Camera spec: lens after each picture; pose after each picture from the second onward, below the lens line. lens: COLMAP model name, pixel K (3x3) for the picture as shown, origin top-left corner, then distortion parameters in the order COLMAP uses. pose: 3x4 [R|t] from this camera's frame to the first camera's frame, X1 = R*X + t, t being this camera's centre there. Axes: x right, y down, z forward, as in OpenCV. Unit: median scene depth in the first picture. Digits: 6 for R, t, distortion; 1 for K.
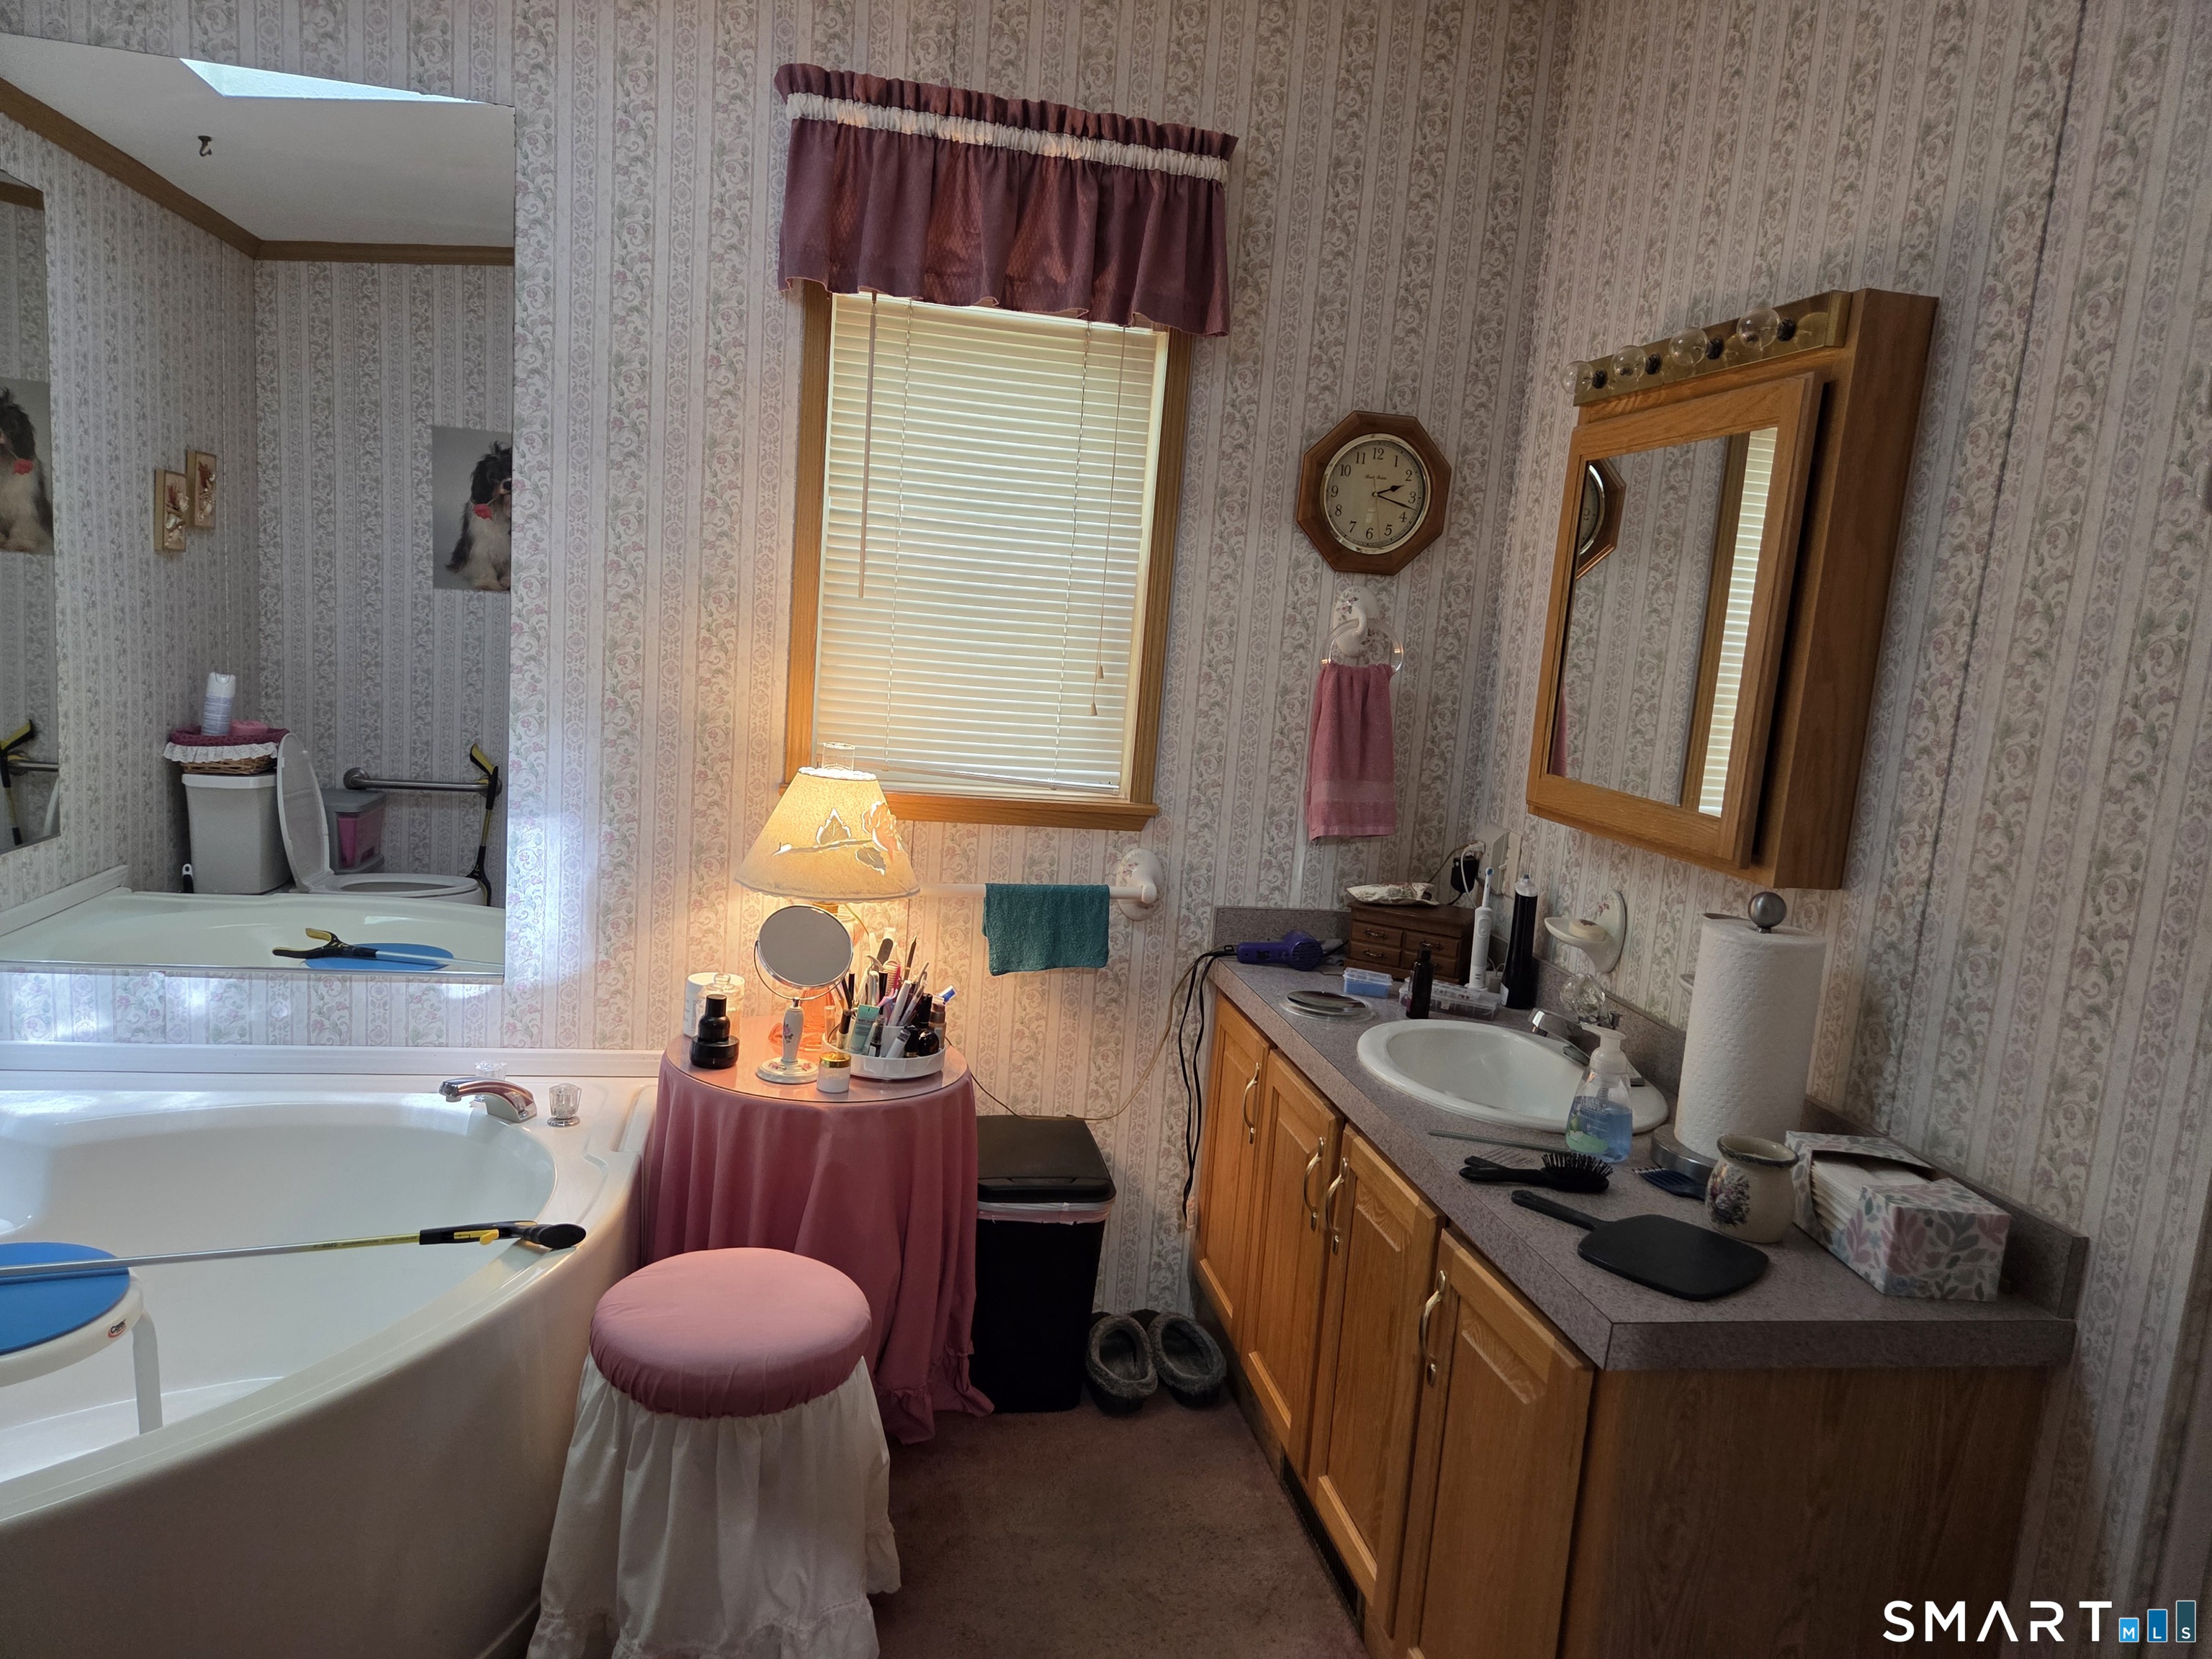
lens RADIAL K [[1472.7, 0, 1105.1], [0, 1472.7, 837.3], [0, 0, 1]] dist [0.030791, -0.004927]
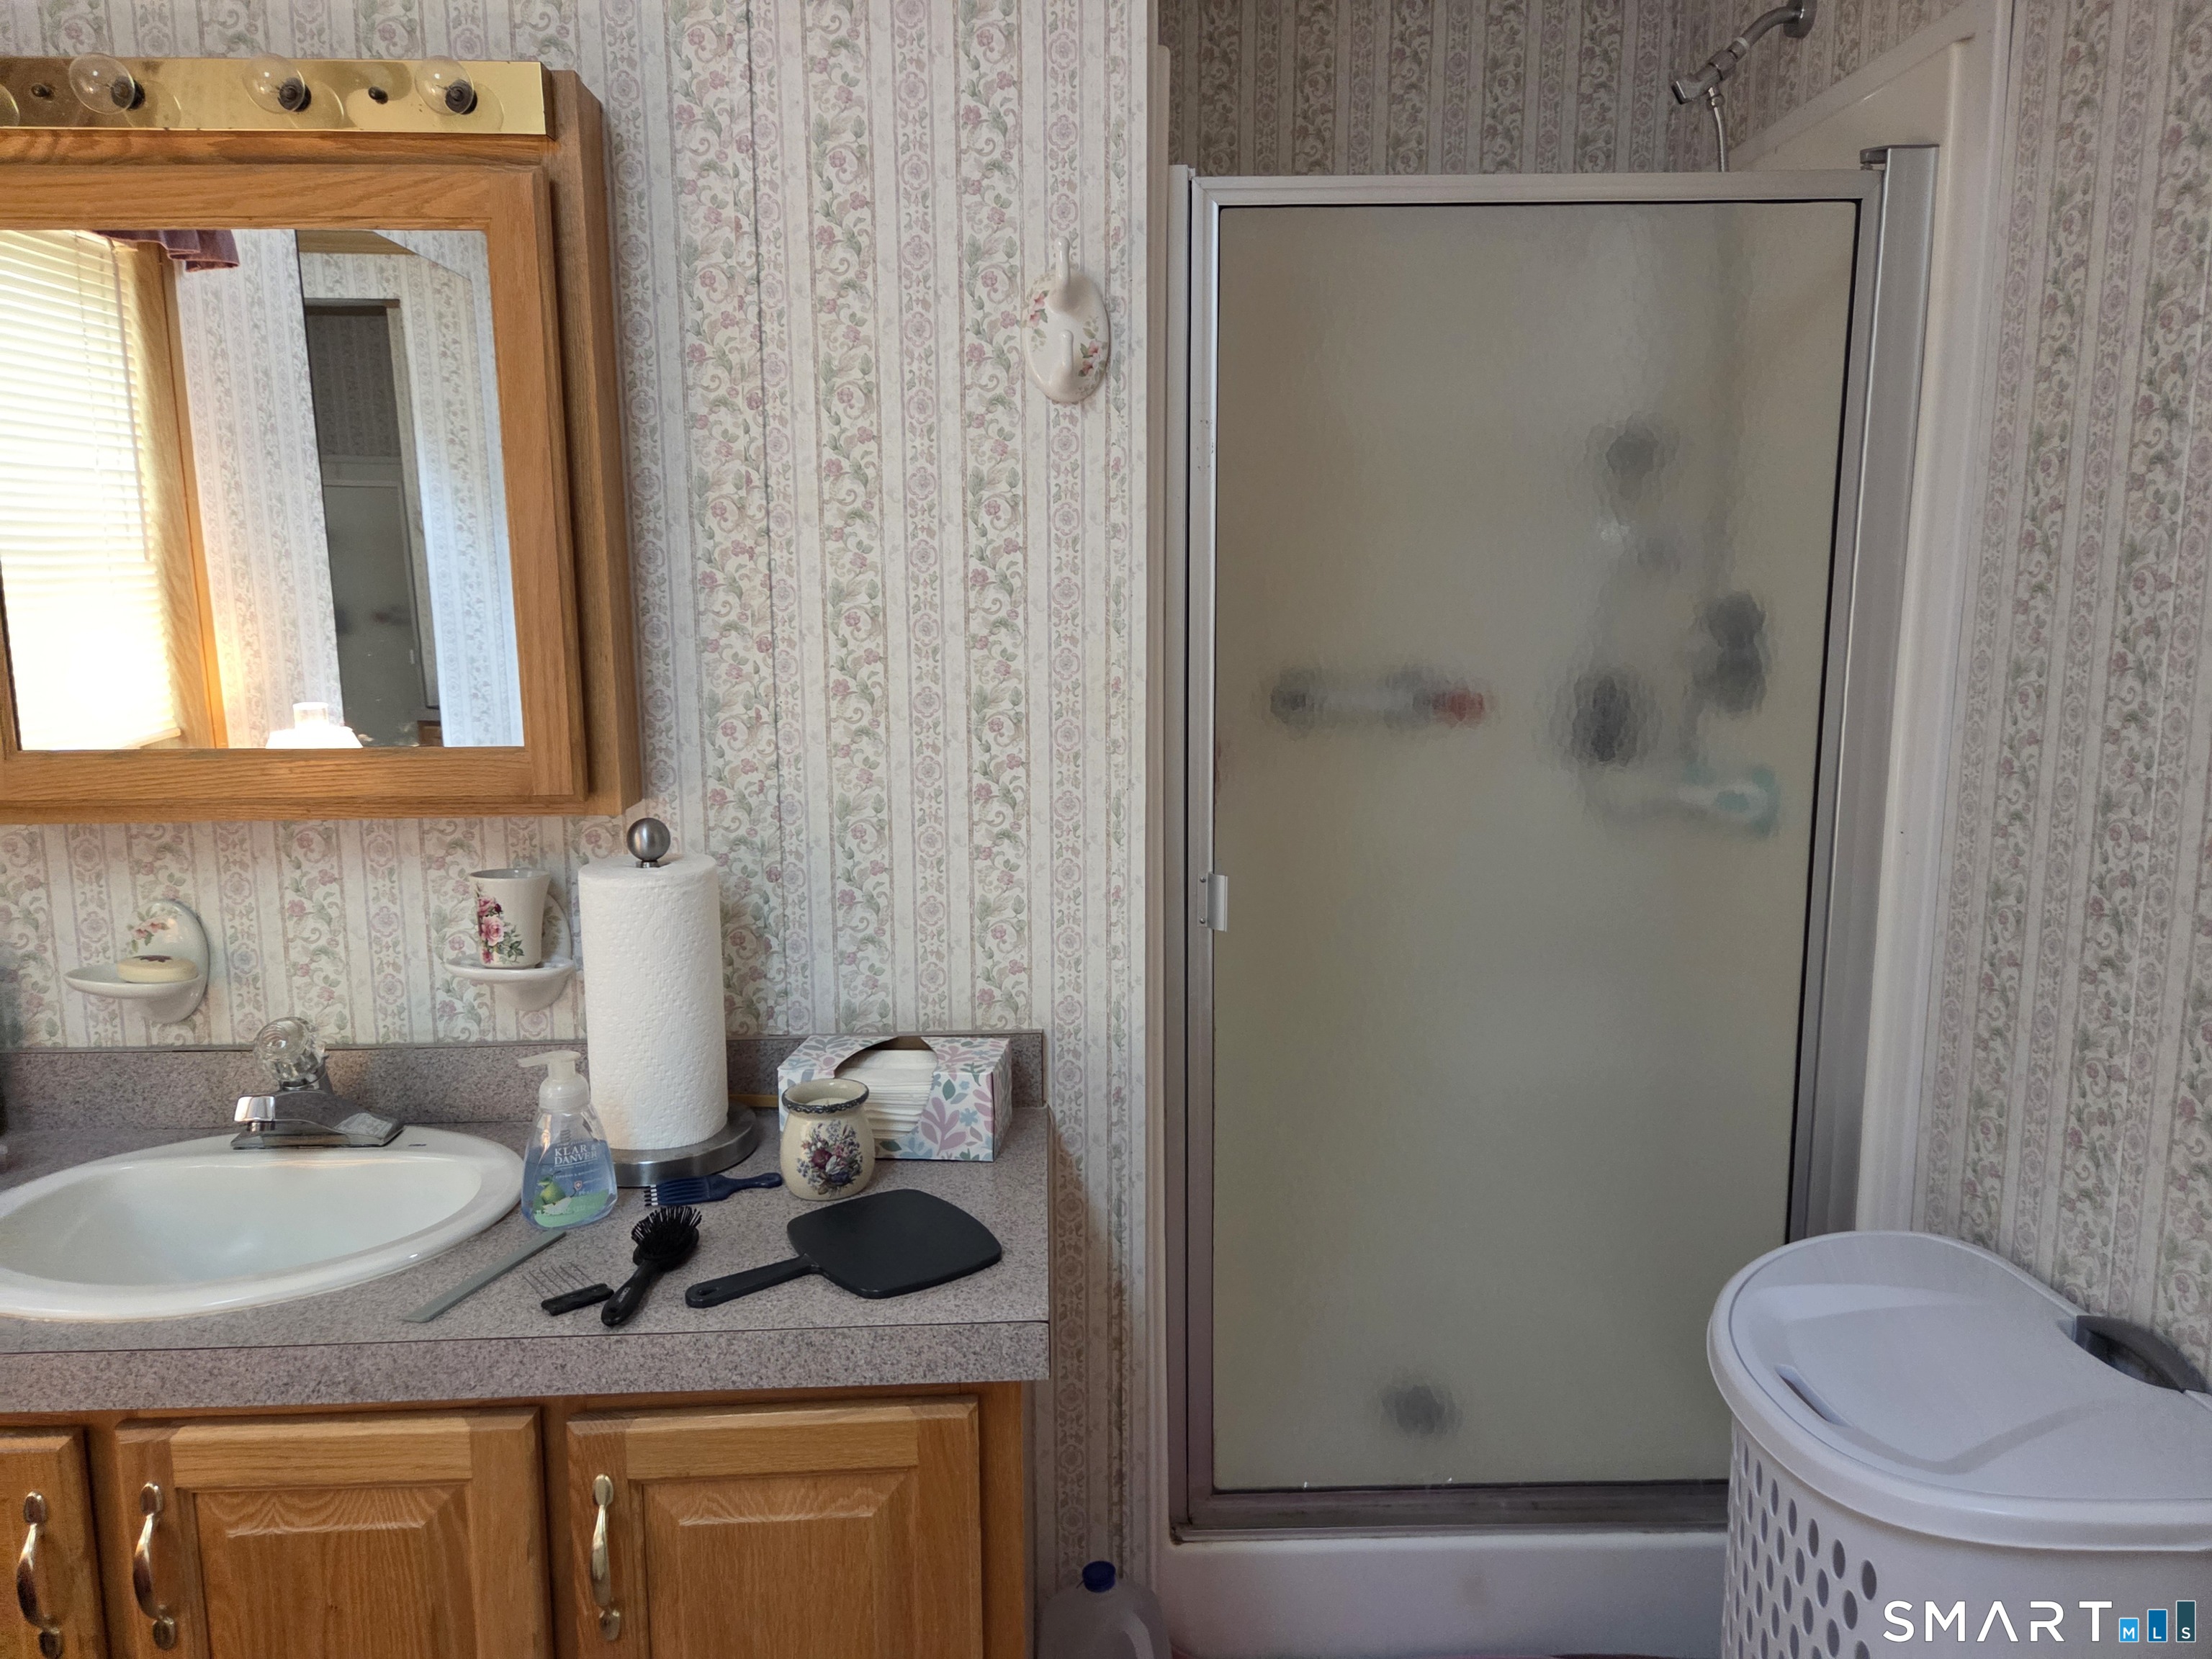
lens RADIAL K [[1472.7, 0, 1102.6], [0, 1472.7, 811.8], [0, 0, 1]] dist [0.030791, -0.004927]
pose [[0.152922, -0.235090, 0.959868, -0.328219], [0.166291, 0.963564, 0.209503, -0.104596], [-0.974147, 0.127580, 0.186443, 0.640705]]
